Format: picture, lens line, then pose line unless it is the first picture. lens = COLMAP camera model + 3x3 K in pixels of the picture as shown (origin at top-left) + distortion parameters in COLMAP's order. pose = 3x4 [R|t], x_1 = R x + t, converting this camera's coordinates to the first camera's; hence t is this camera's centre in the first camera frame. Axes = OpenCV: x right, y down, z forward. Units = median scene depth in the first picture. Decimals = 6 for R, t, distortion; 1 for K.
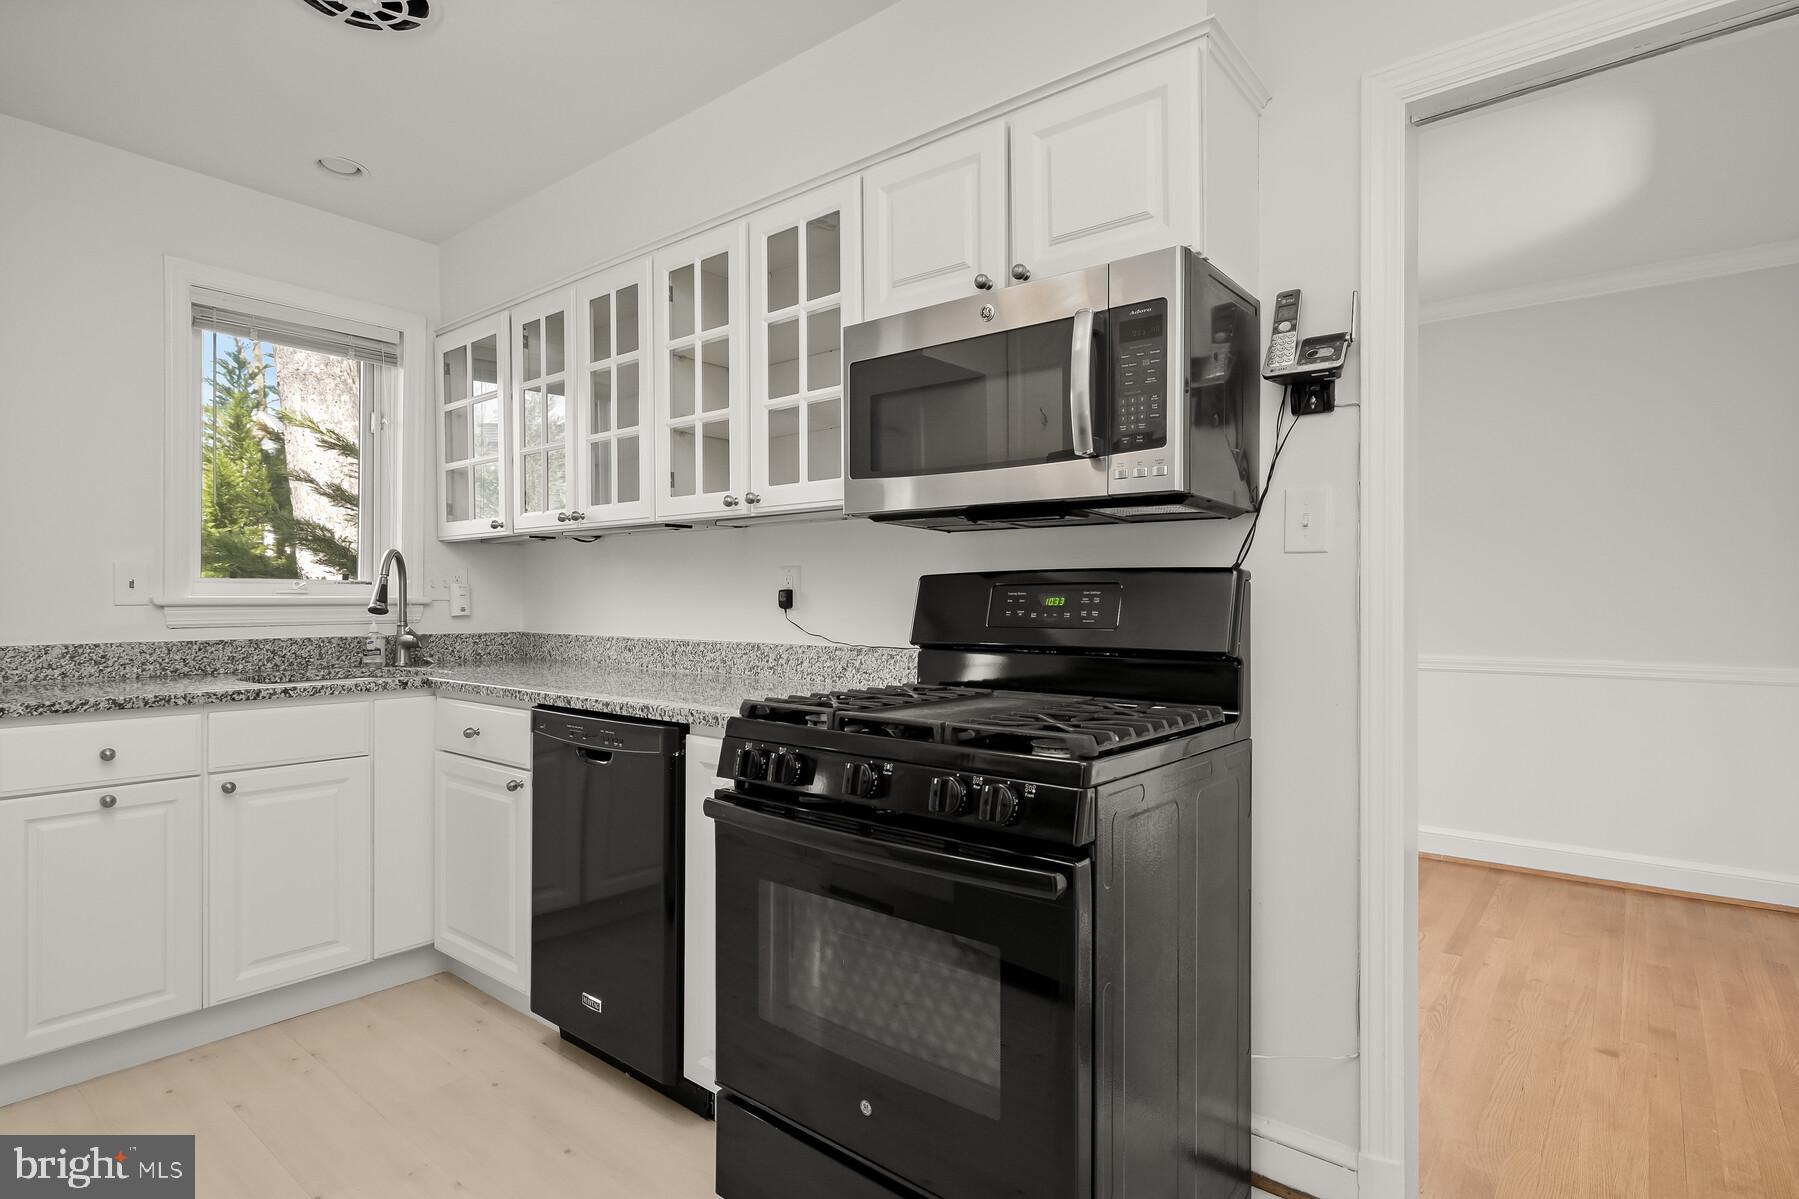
lens RADIAL K [[936.6, 0, 896.7], [0, 936.6, 610.5], [0, 0, 1]] dist [0.021453, -0.000007]
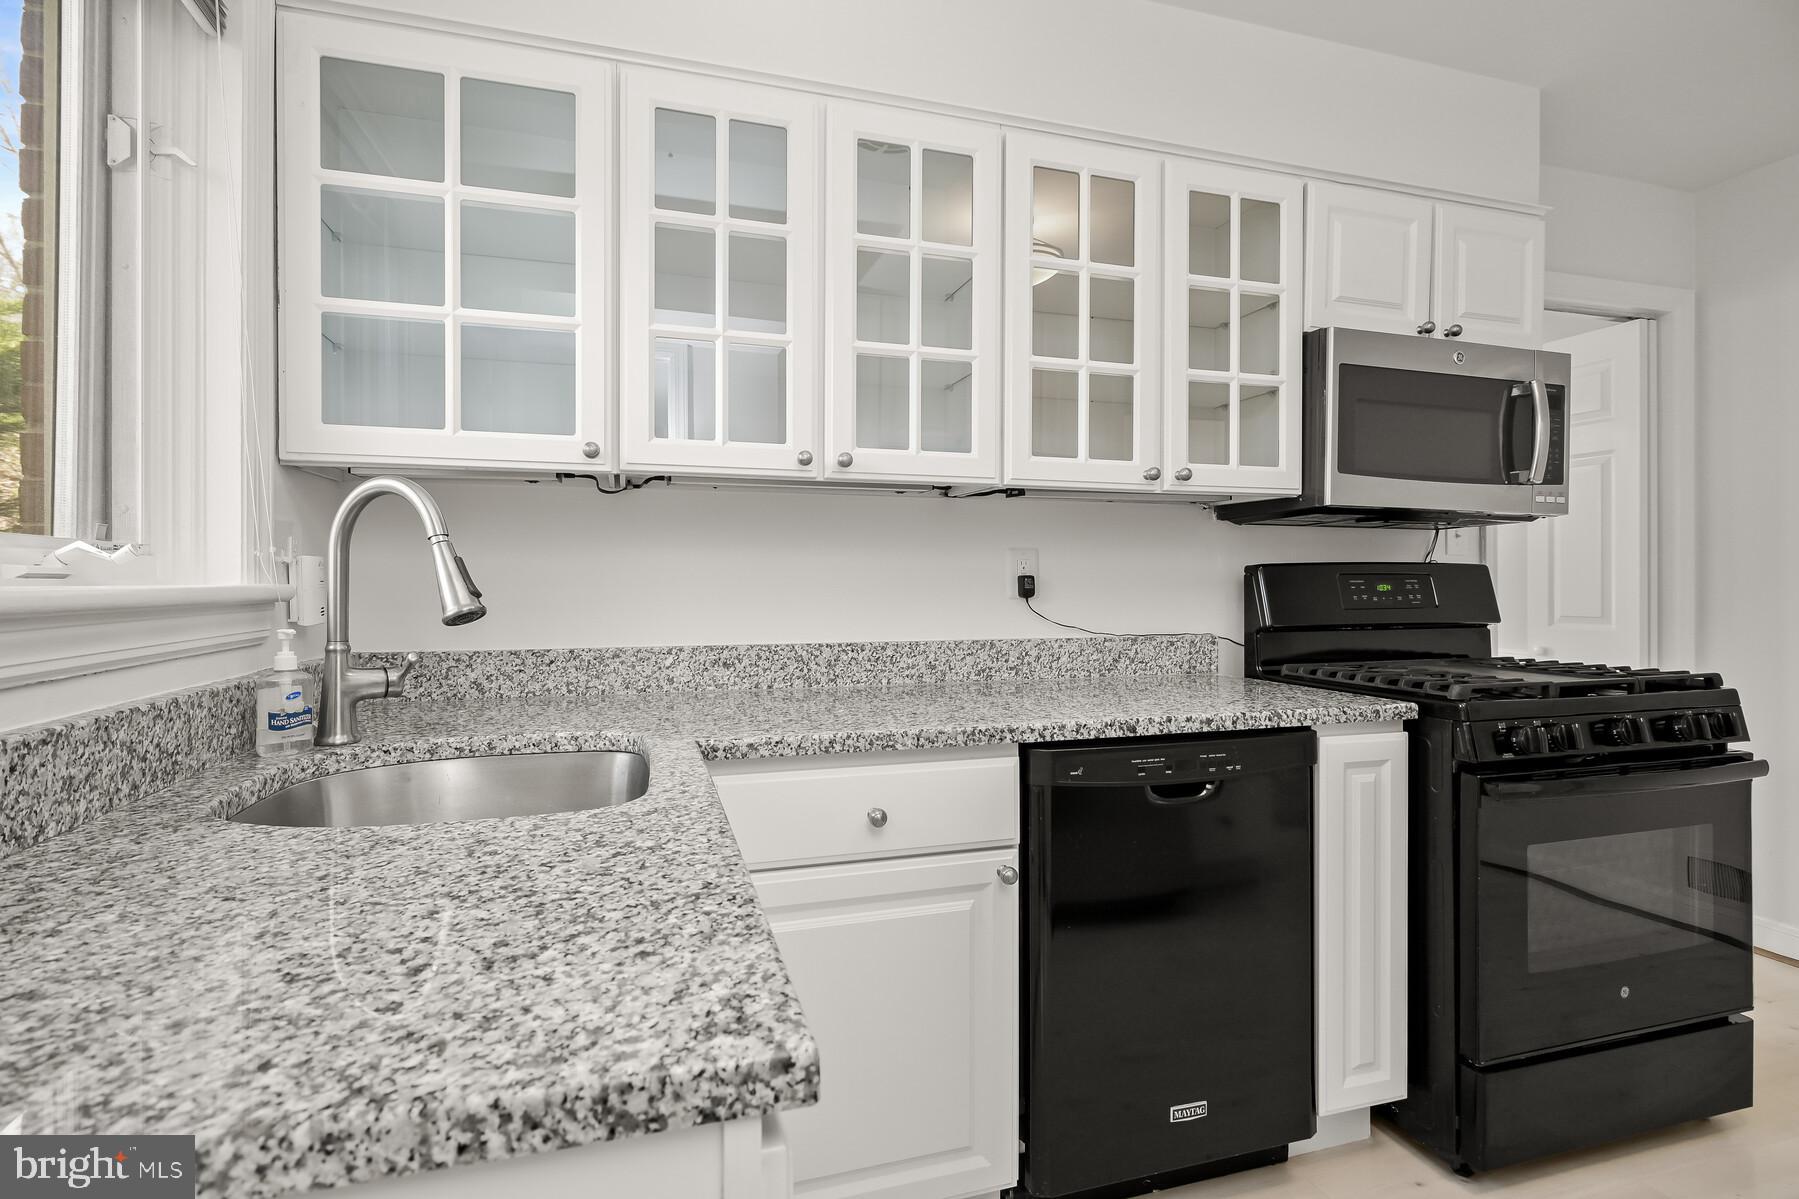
lens RADIAL K [[832.6, 0, 899.5], [0, 832.6, 599.5], [0, 0, 1]] dist [-0.000918, -0.000145]
pose [[0.556176, -0.011113, 0.830991, -0.885767], [0.014220, 0.999891, 0.003854, -0.005715], [-0.830943, 0.009674, 0.556273, 0.717873]]
